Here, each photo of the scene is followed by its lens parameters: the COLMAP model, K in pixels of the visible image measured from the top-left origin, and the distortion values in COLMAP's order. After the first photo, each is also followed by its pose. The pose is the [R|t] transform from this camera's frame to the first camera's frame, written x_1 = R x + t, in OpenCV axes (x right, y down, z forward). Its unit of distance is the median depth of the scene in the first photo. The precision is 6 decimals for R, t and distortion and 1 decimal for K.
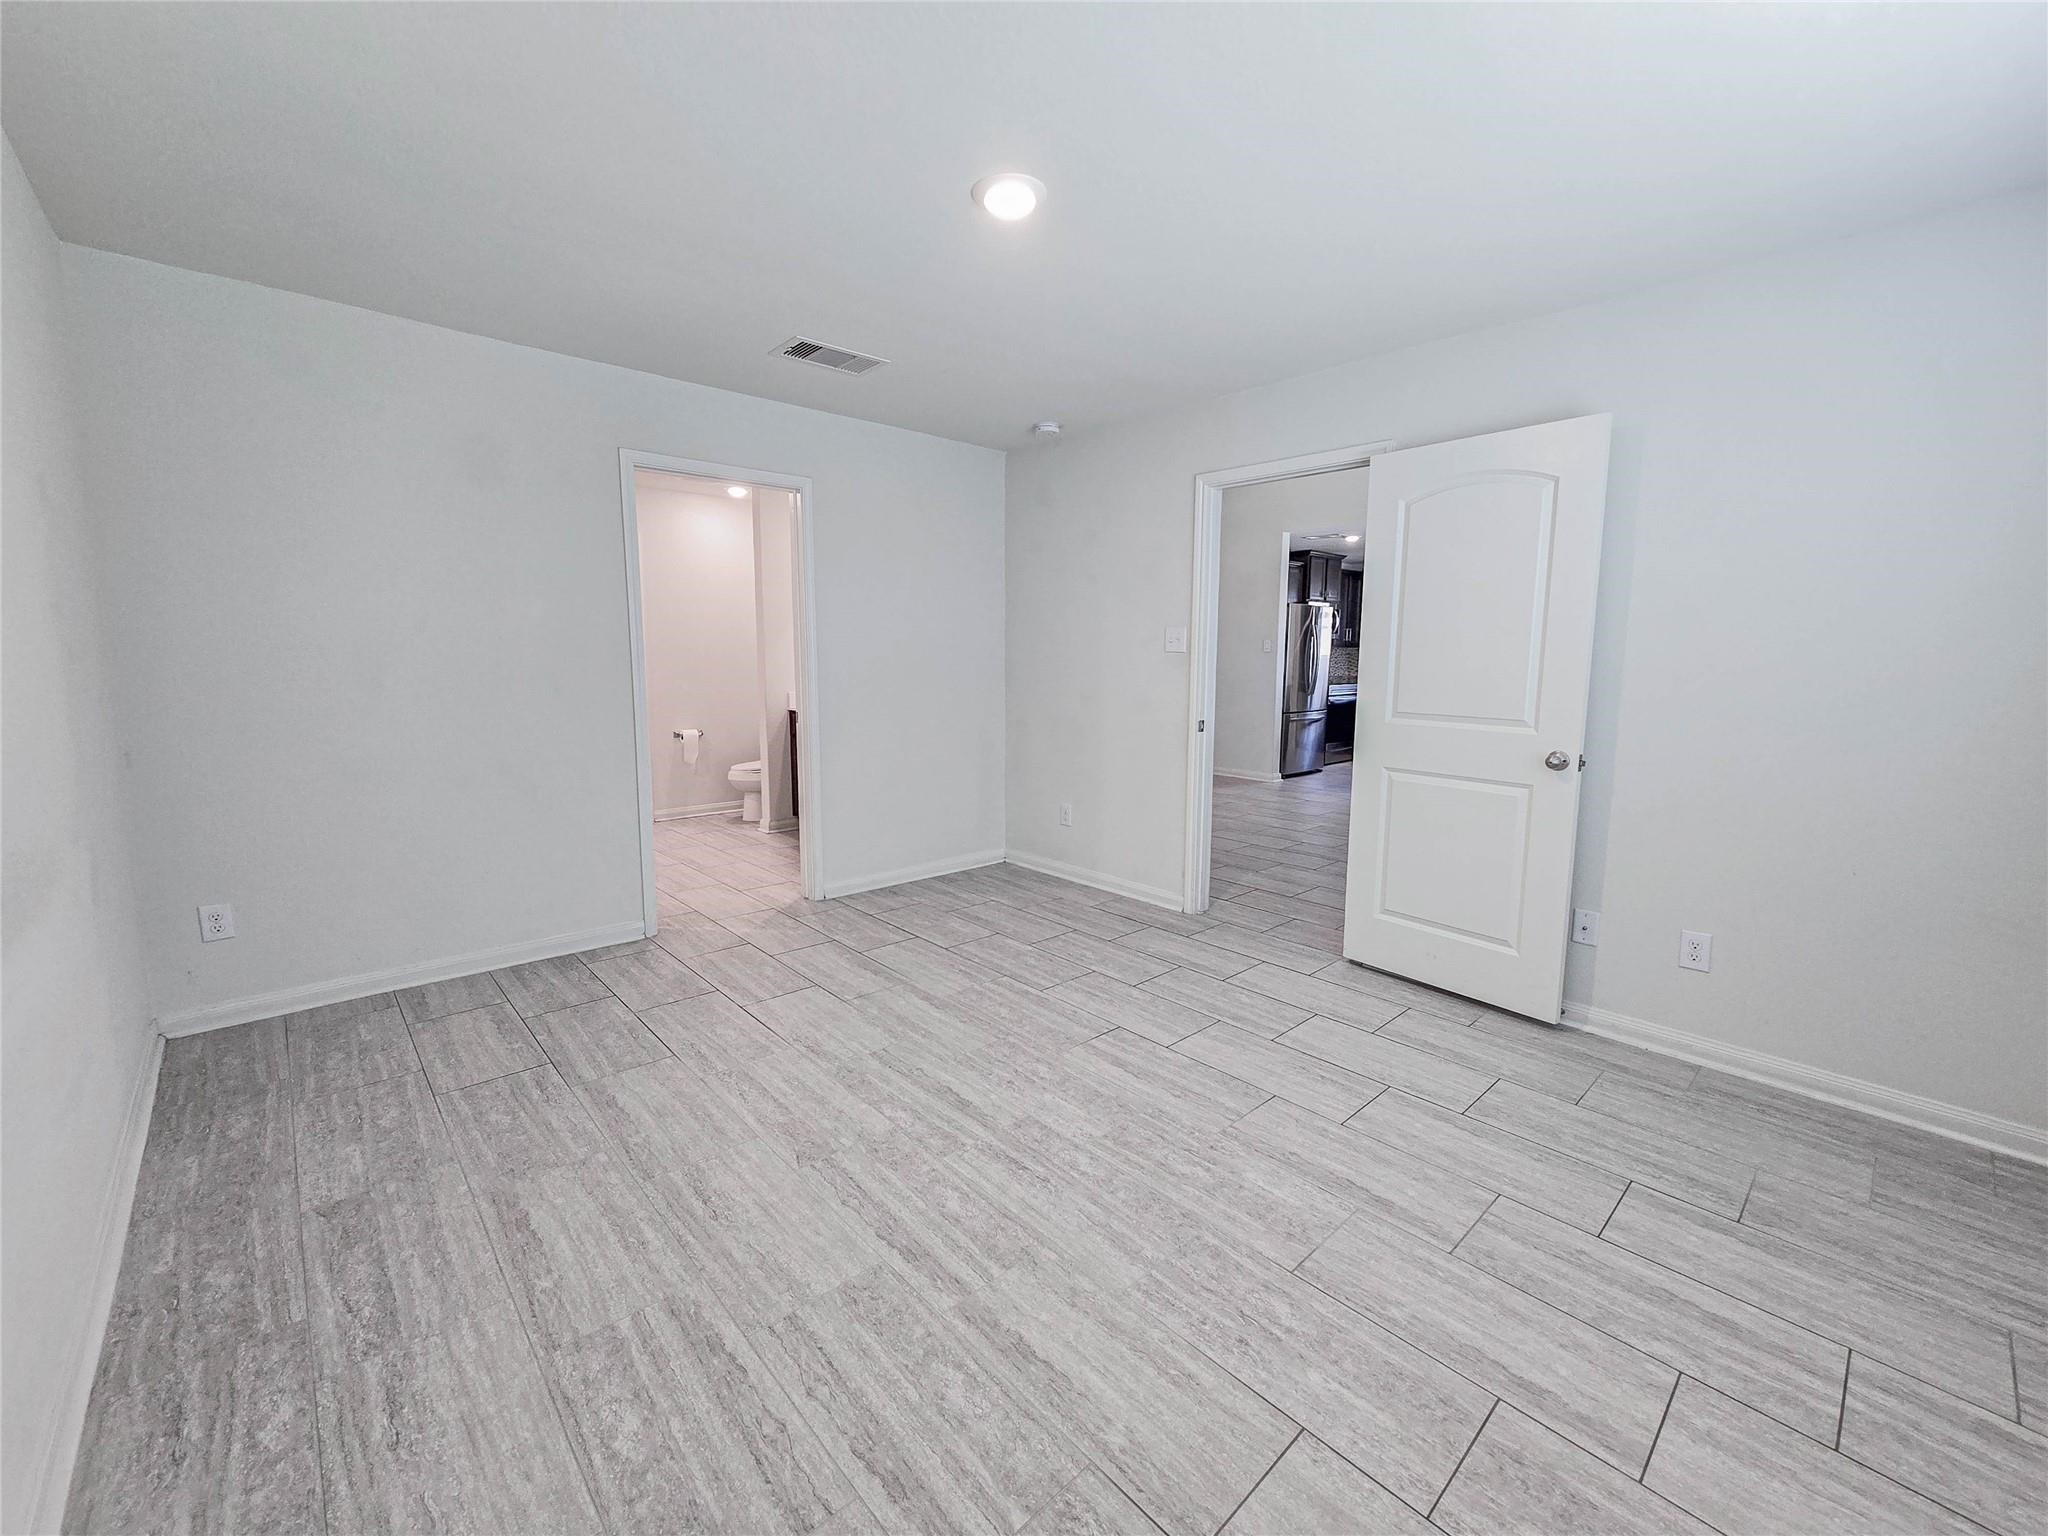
lens RADIAL K [[858.1, 0, 1022.7], [0, 858.1, 756.2], [0, 0, 1]] dist [-0.001905, 0.000937]
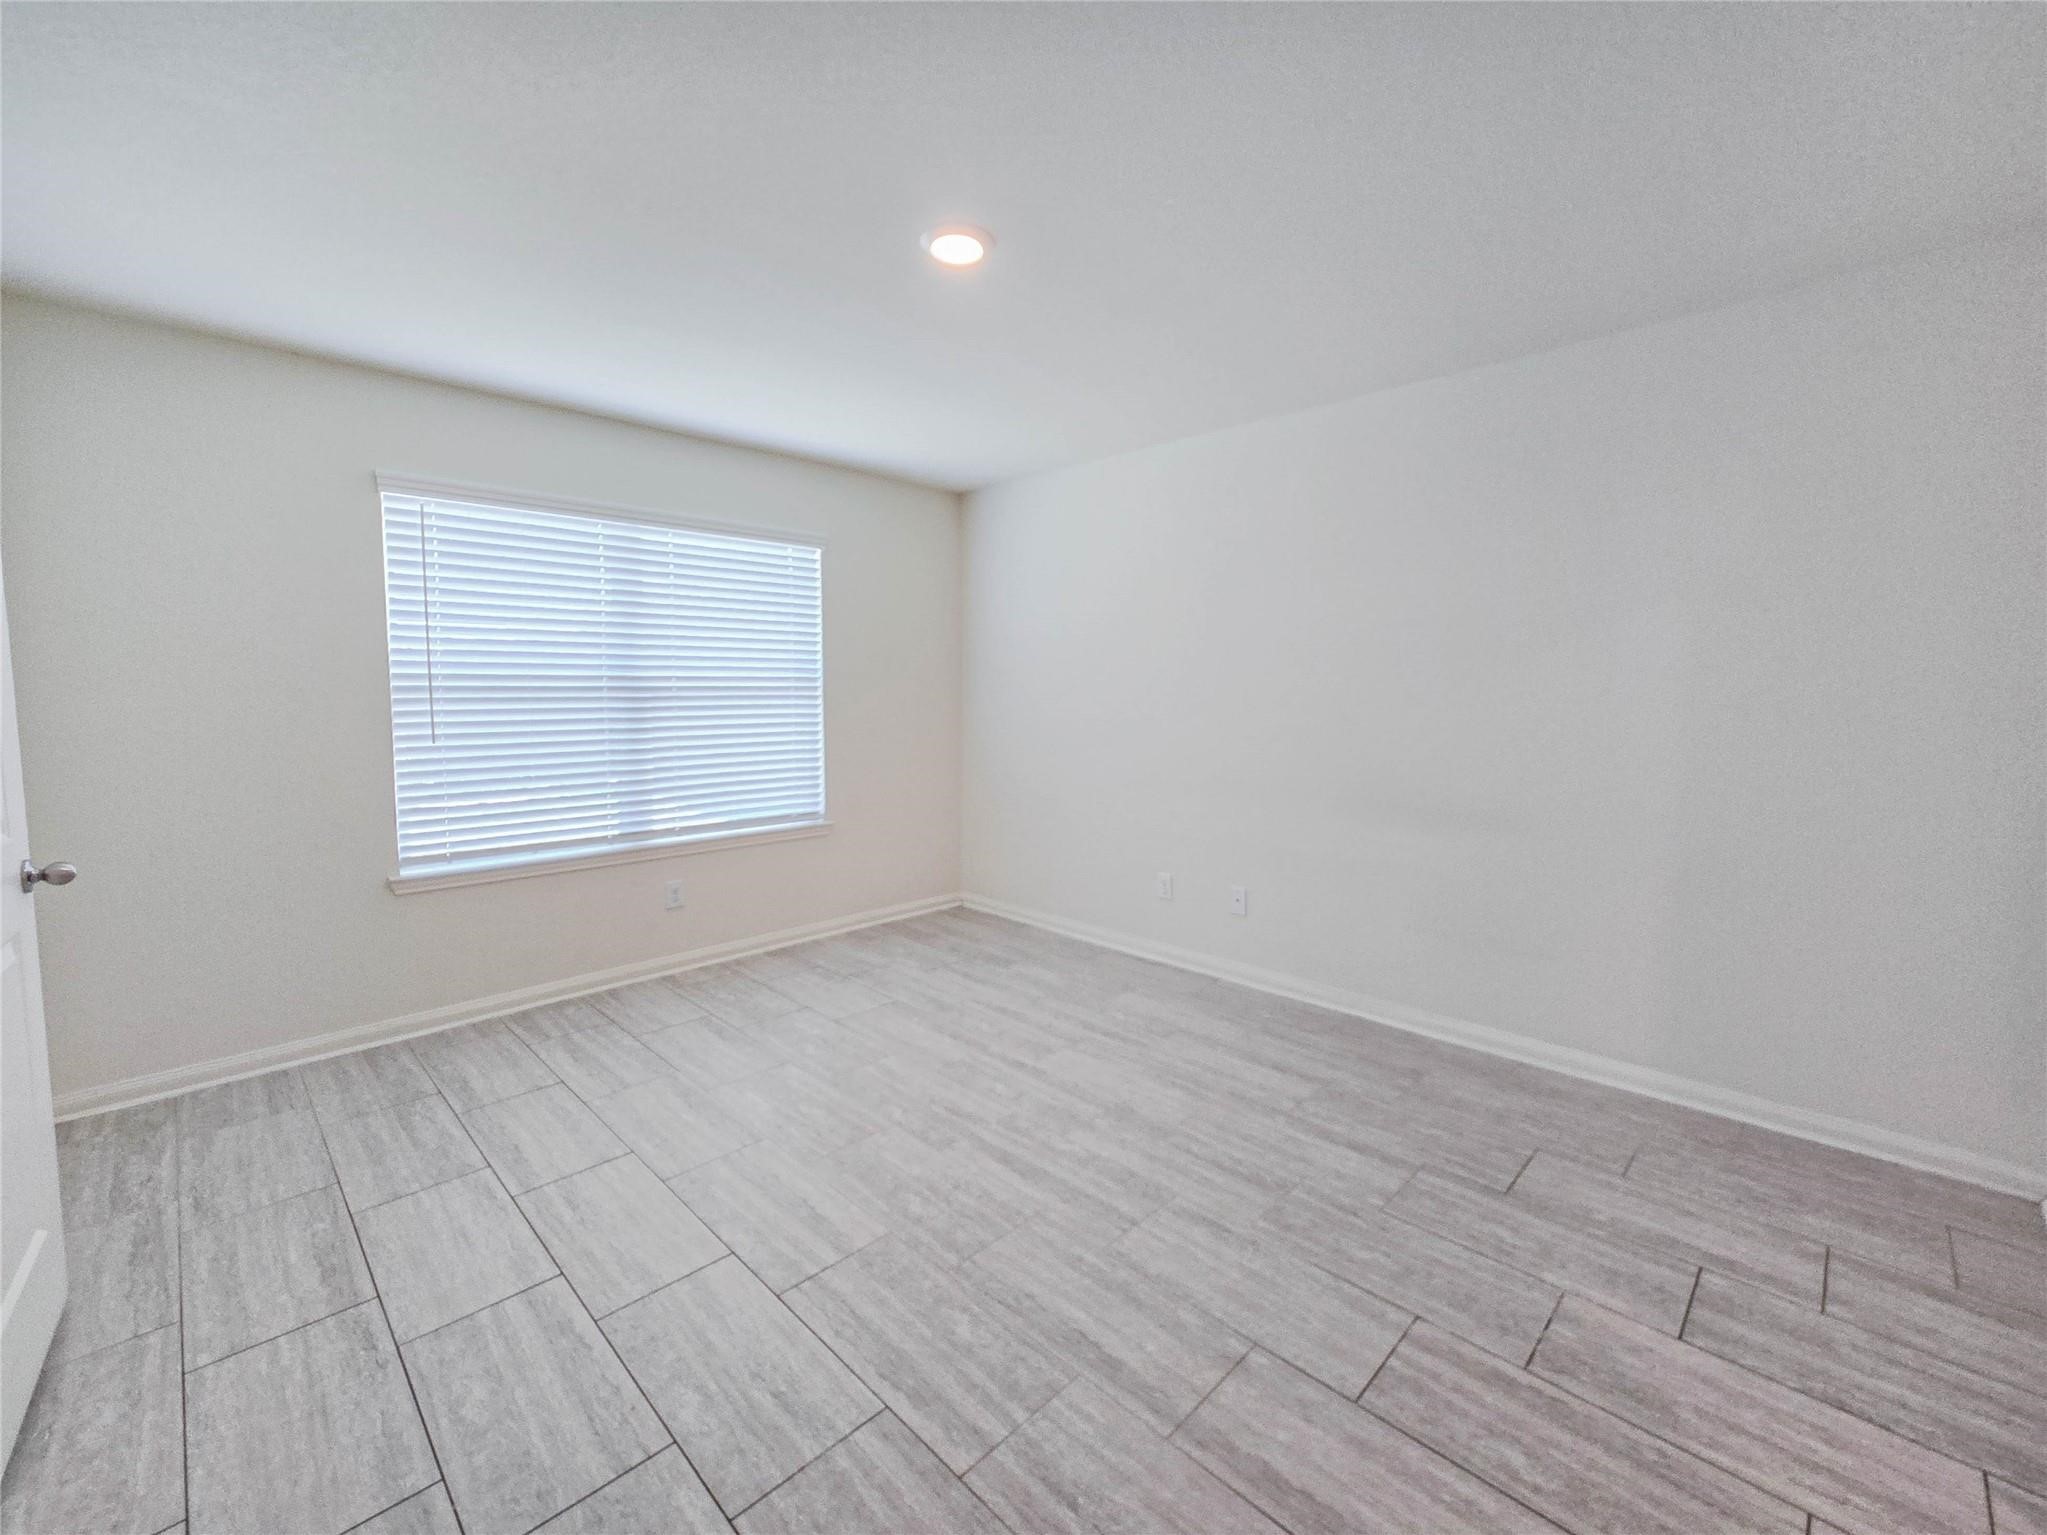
lens RADIAL K [[857.7, 0, 1022.2], [0, 857.7, 755.7], [0, 0, 1]] dist [-0.001905, 0.000937]
pose [[-0.998830, -0.006252, -0.047961, -0.038791], [-0.015931, 0.978802, 0.204189, -0.240510], [0.045668, 0.204714, -0.977756, 1.843987]]
